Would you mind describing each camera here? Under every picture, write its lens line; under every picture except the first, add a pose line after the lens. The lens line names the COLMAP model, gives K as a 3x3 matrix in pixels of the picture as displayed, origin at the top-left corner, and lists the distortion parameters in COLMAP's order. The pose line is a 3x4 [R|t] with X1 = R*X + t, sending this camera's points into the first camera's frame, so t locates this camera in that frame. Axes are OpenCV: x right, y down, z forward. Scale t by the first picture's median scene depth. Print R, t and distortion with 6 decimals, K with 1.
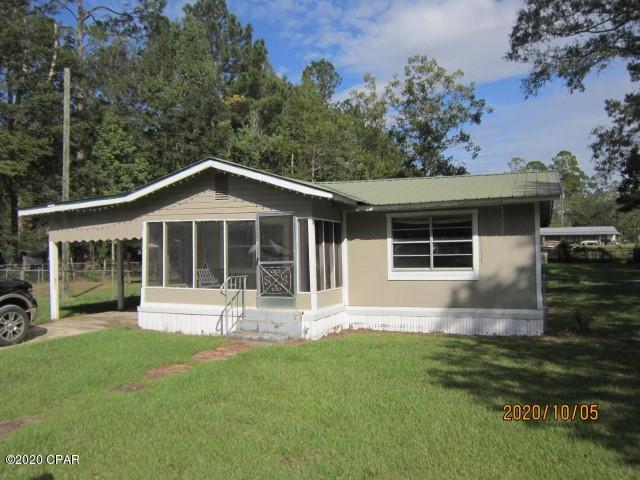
lens RADIAL K [[538.5, 0, 319.7], [0, 538.5, 234.8], [0, 0, 1]] dist [-0.025717, 0.032461]
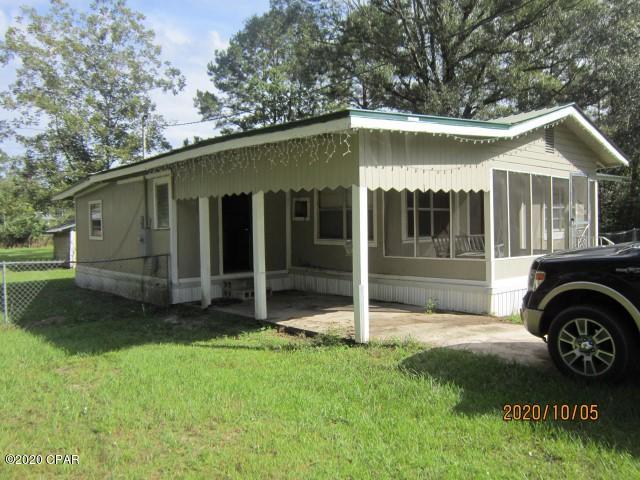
lens RADIAL K [[538.5, 0, 321.2], [0, 538.5, 239.6], [0, 0, 1]] dist [-0.025717, 0.032461]
pose [[0.422517, -0.023113, 0.906060, -1.076709], [-0.008462, 0.999531, 0.029443, 0.051840], [-0.906315, -0.020108, 0.422123, 0.907021]]
